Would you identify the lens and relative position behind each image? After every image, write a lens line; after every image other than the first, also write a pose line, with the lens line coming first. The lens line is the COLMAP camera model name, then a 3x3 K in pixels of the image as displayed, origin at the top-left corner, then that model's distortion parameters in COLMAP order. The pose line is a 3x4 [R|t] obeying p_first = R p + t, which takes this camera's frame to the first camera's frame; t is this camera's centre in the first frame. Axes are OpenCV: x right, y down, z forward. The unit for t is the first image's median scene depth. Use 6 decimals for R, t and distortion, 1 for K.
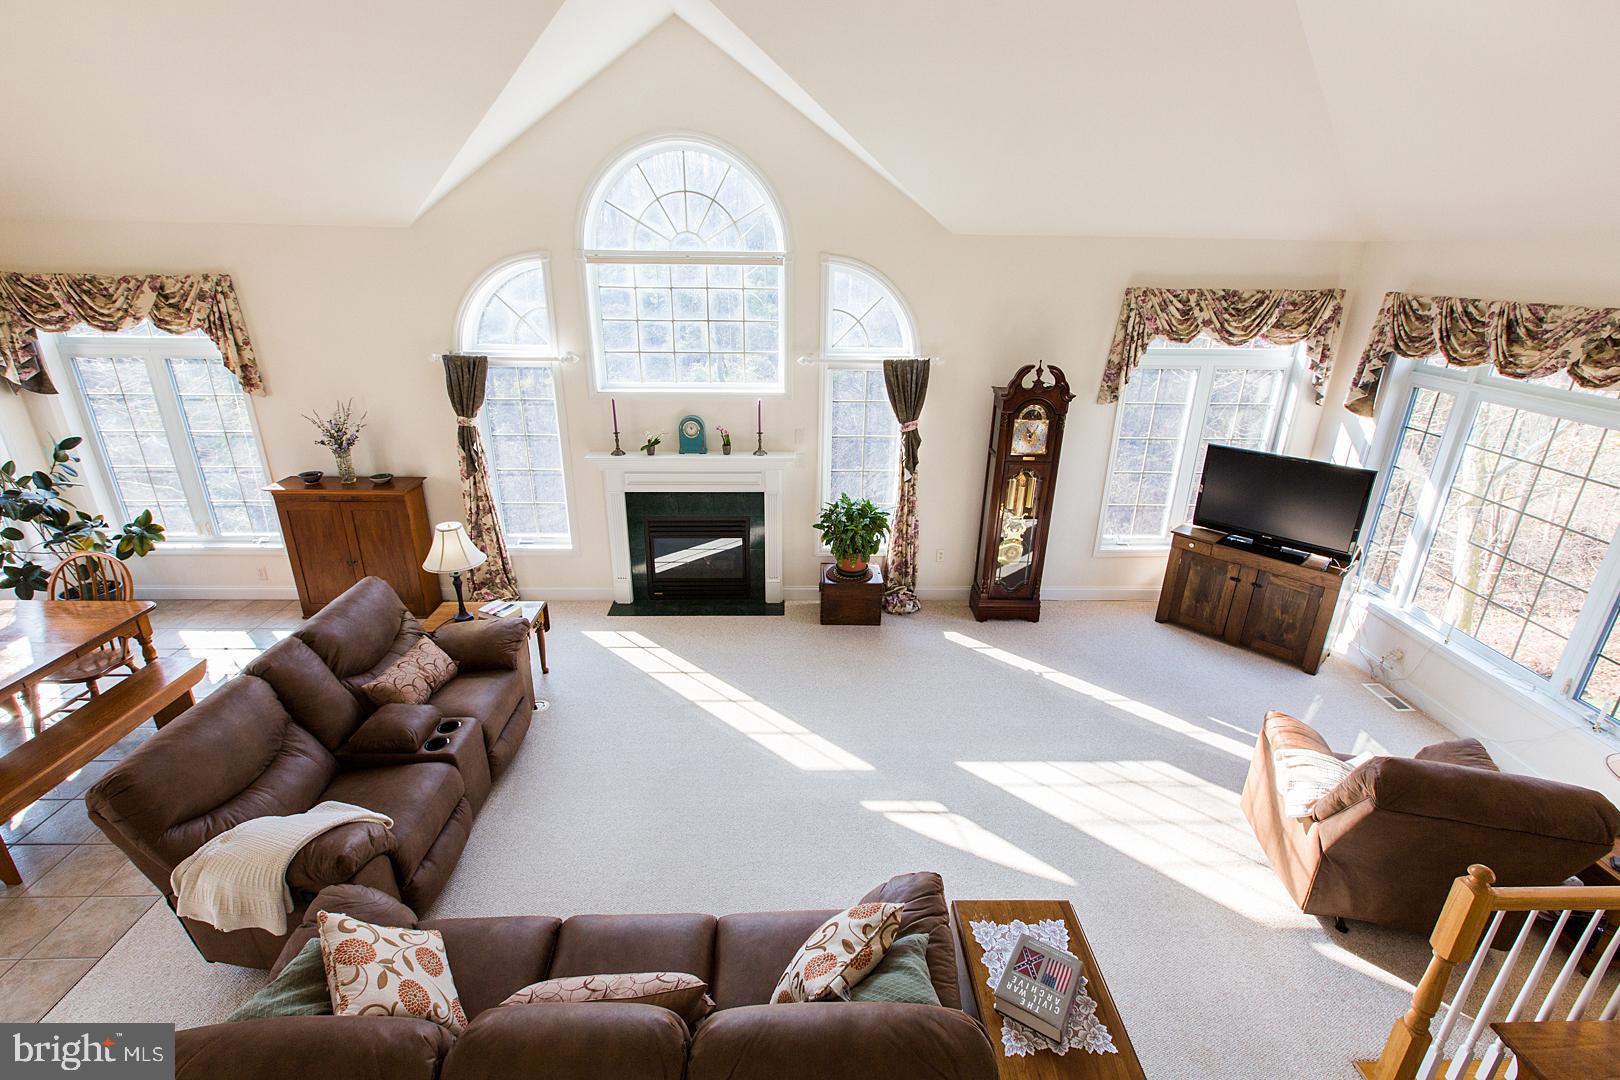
lens RADIAL K [[731.3, 0, 810.1], [0, 731.3, 533.9], [0, 0, 1]] dist [0.000296, -0.000037]
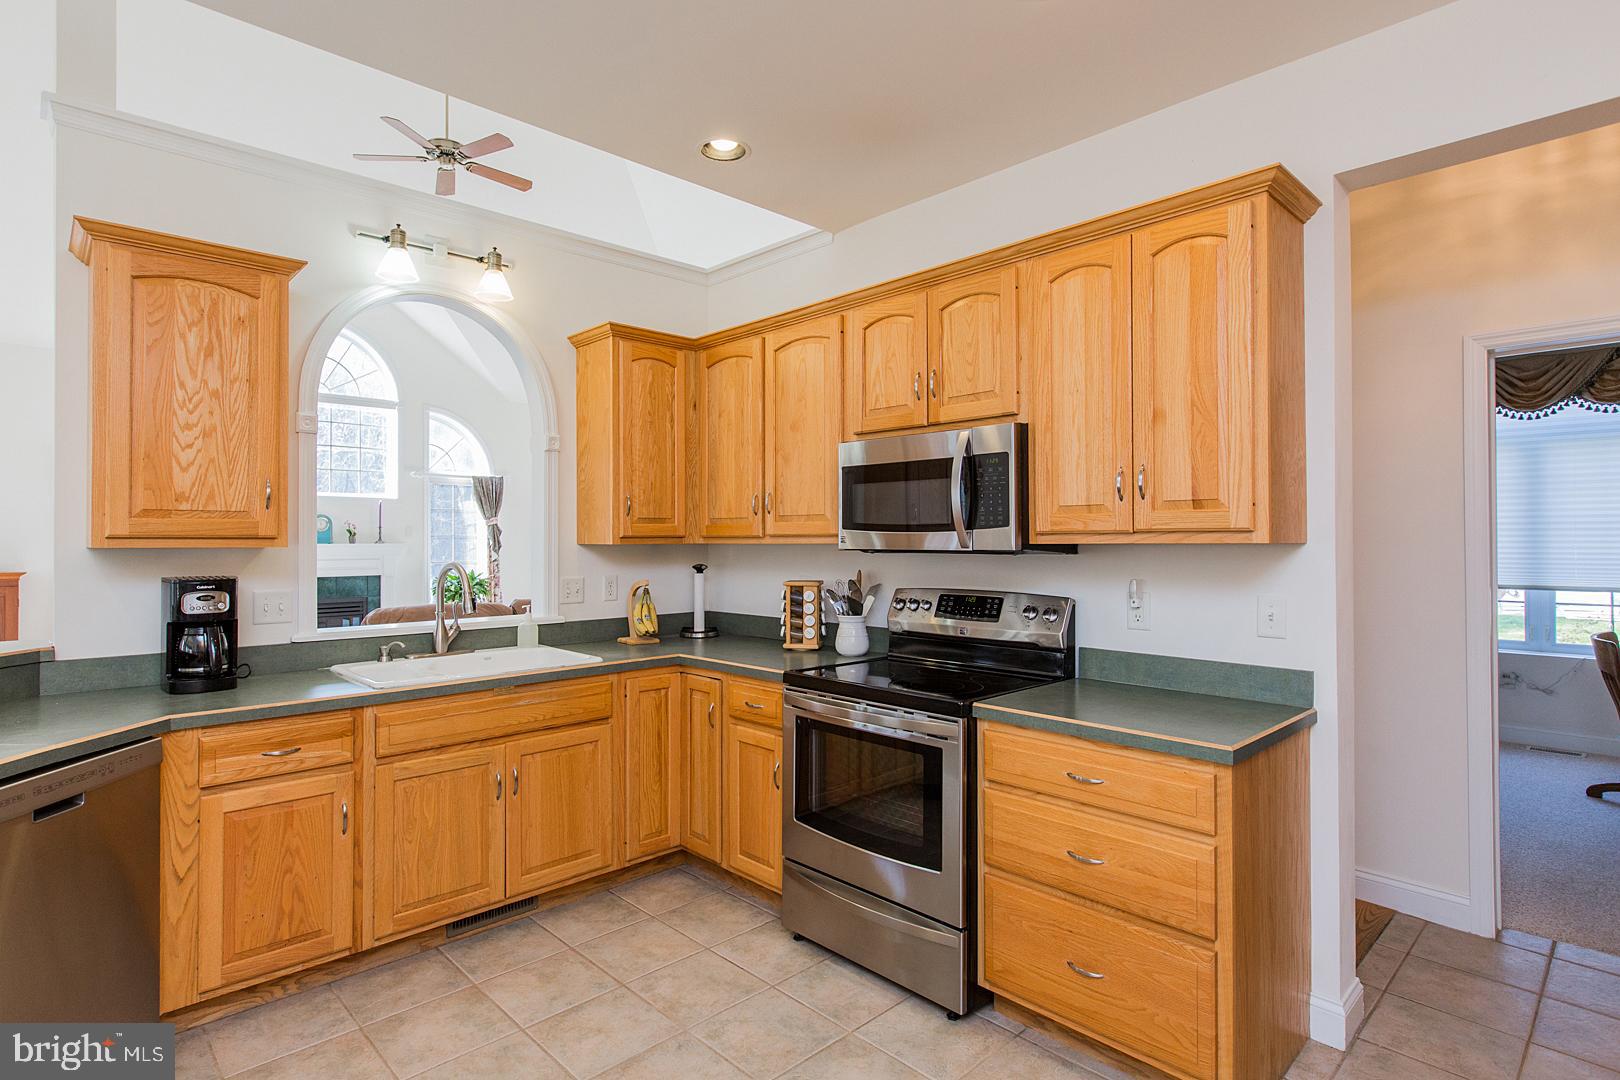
lens RADIAL K [[826.2, 0, 793.1], [0, 826.2, 531.5], [0, 0, 1]] dist [0.000696, 0.000202]
pose [[0.747096, -0.008612, 0.664660, -0.515370], [0.249593, 0.930384, -0.268495, 0.466019], [-0.616076, 0.366486, 0.697236, -0.499873]]
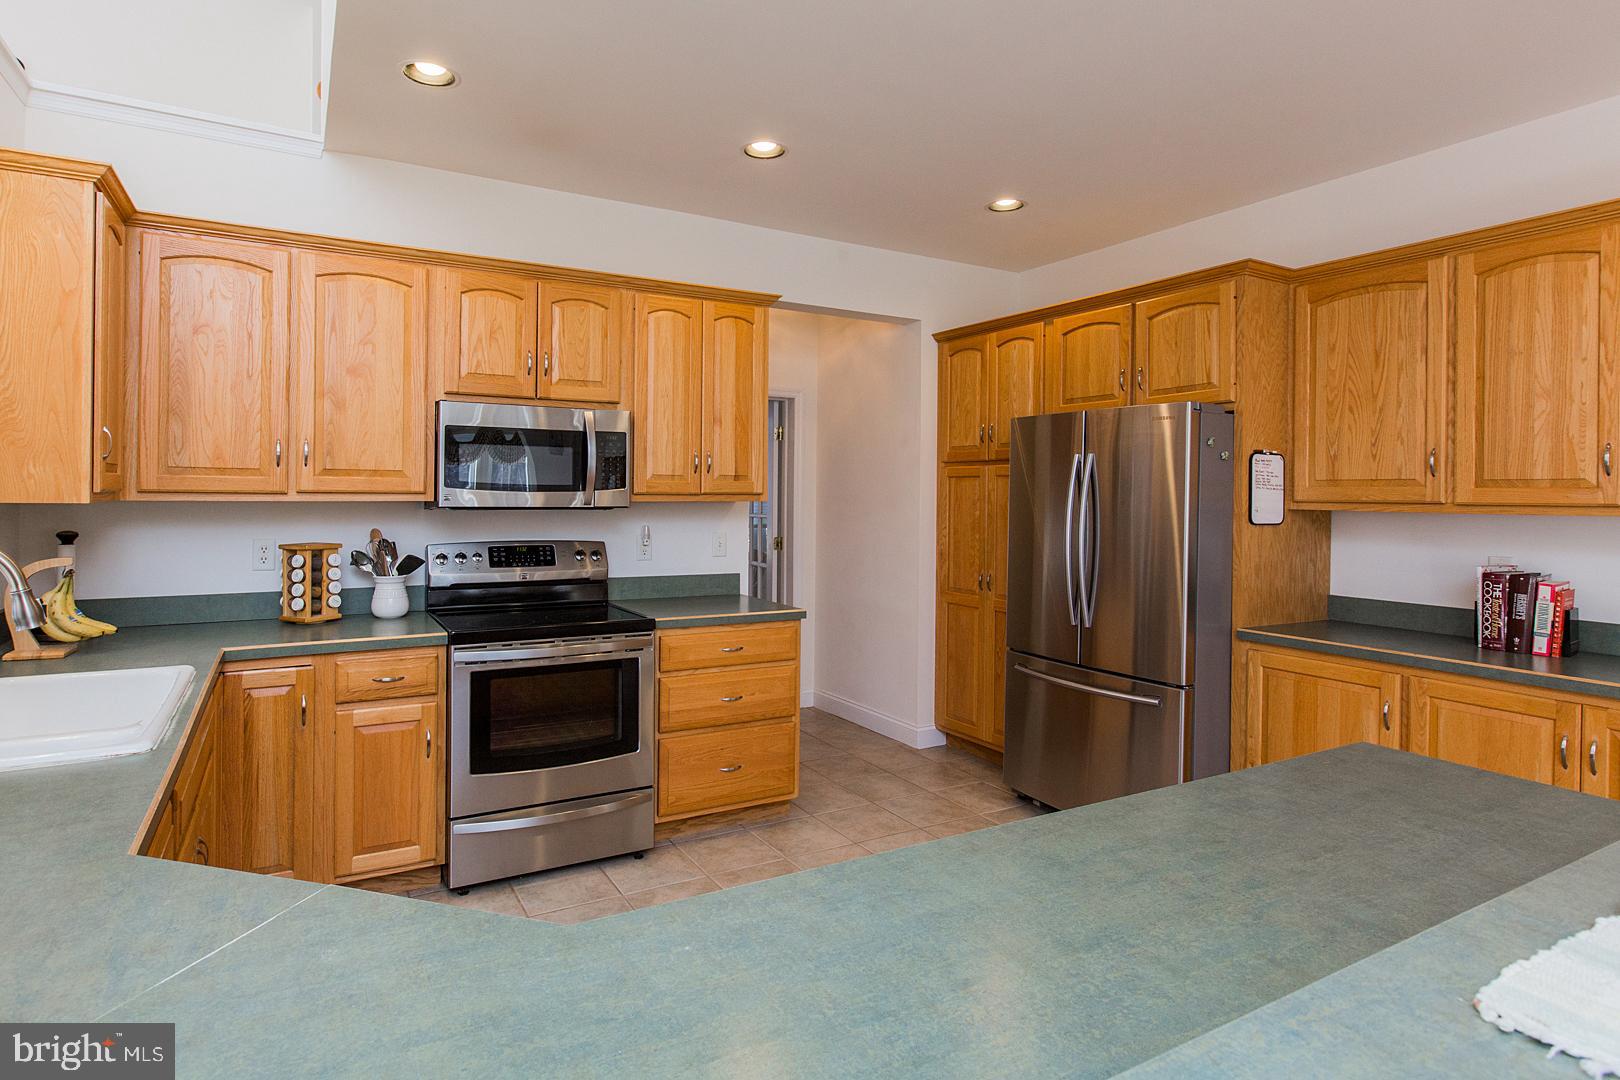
lens RADIAL K [[859.0, 0, 754.9], [0, 859.0, 496.2], [0, 0, 1]] dist [-0.000362, -0.000484]
pose [[-0.451458, -0.020459, 0.892058, -0.726888], [0.306429, 0.935381, 0.176532, 0.295713], [-0.838026, 0.353049, -0.416016, -0.076600]]
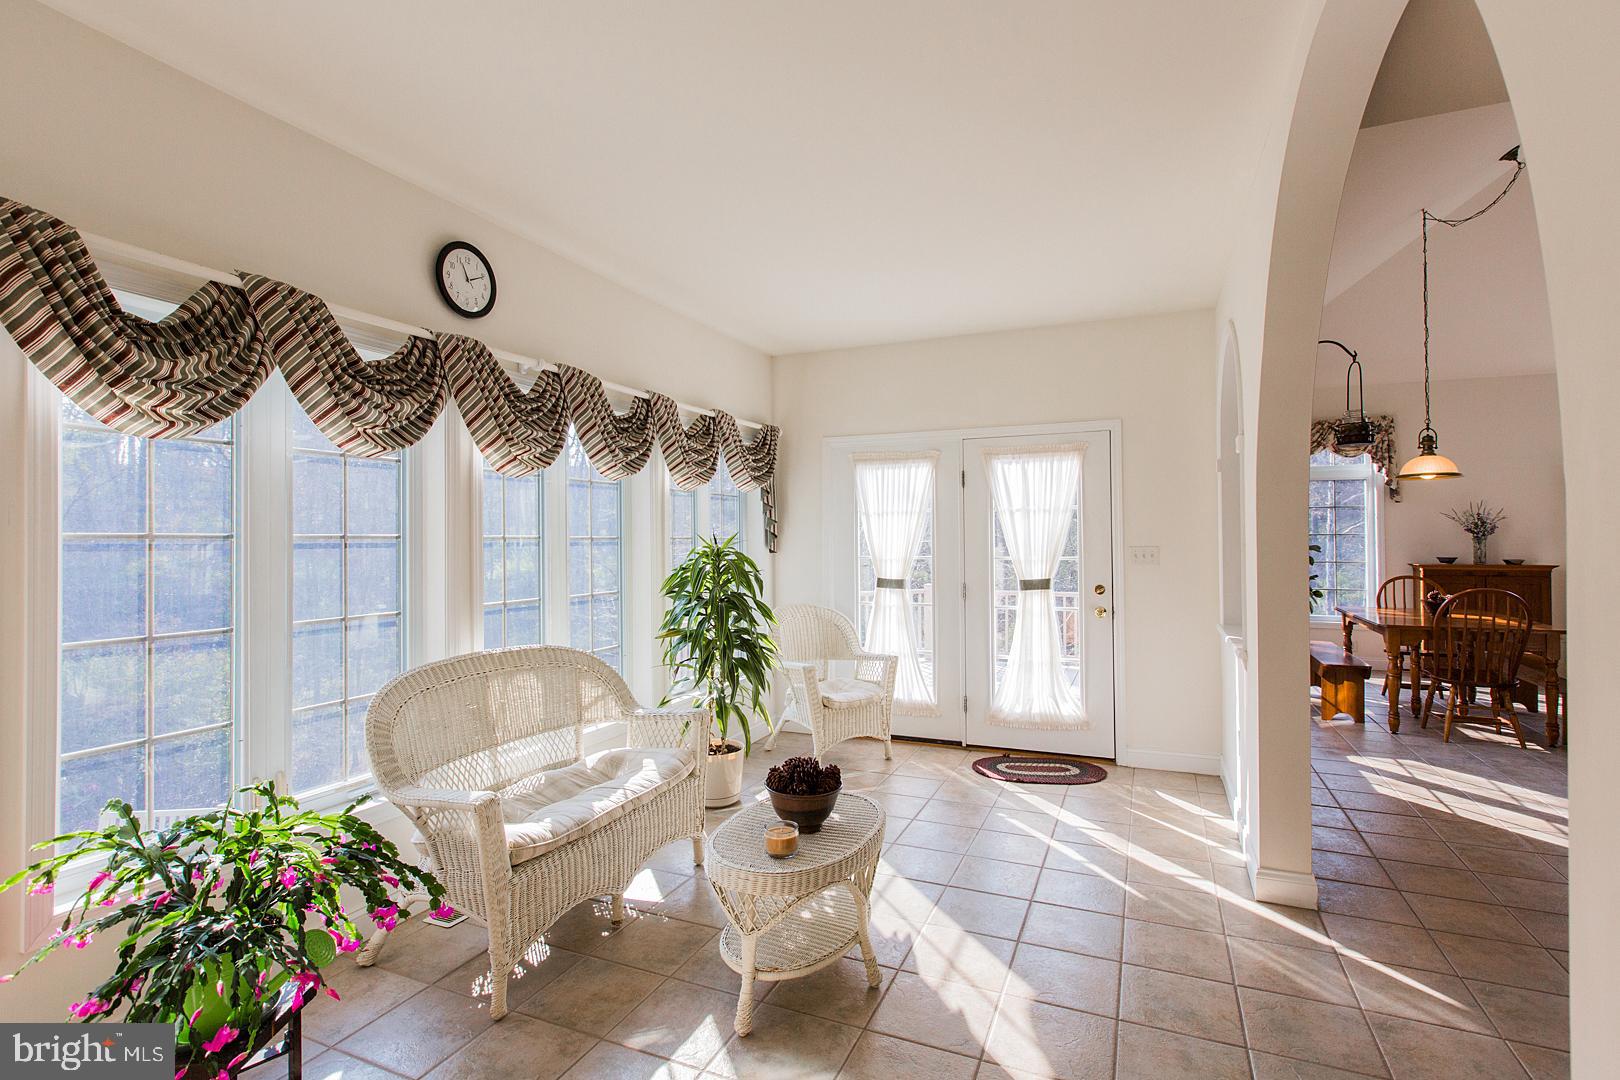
lens RADIAL K [[775.2, 0, 809.8], [0, 775.2, 530.7], [0, 0, 1]] dist [-0.003858, -0.000383]
pose [[0.902809, -0.024068, -0.429368, -1.116213], [-0.138076, 0.929346, -0.342420, 0.494027], [0.407273, 0.368426, 0.835698, -0.599272]]
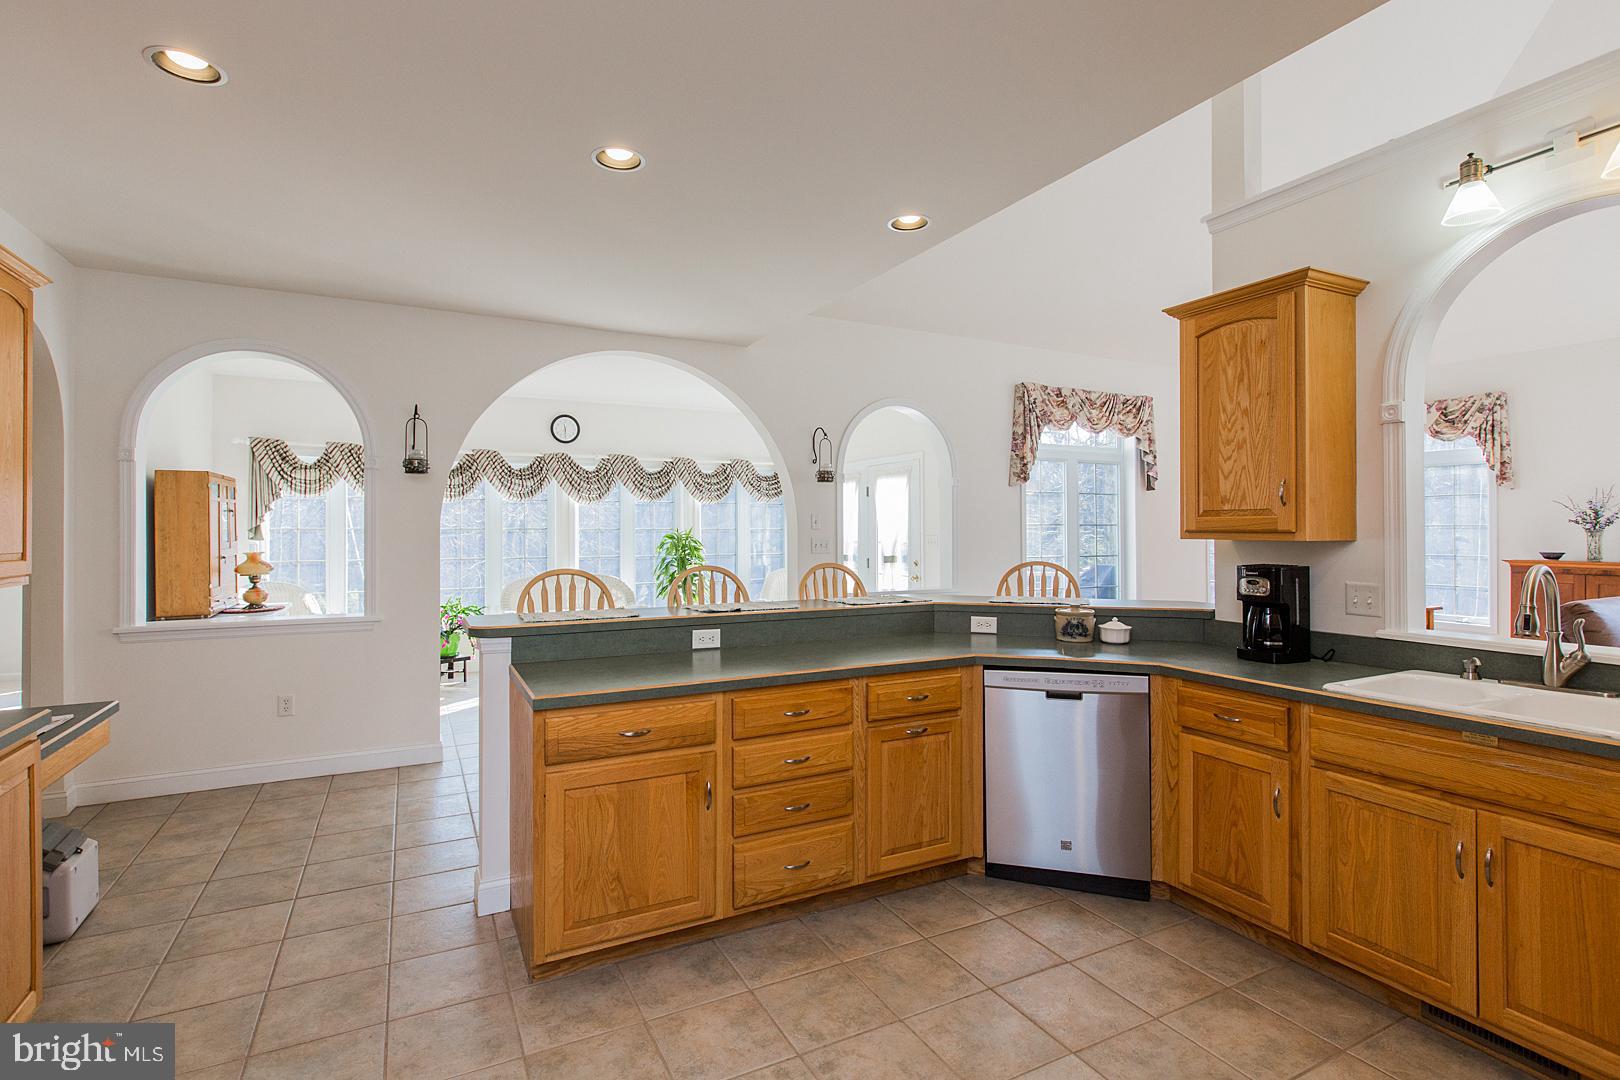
lens RADIAL K [[772.2, 0, 799.8], [0, 772.2, 528.5], [0, 0, 1]] dist [-0.000963, -0.000924]
pose [[0.429942, -0.016110, -0.902713, -0.122169], [-0.317605, 0.933236, -0.167923, 0.444155], [0.845149, 0.358903, 0.396120, -0.435935]]
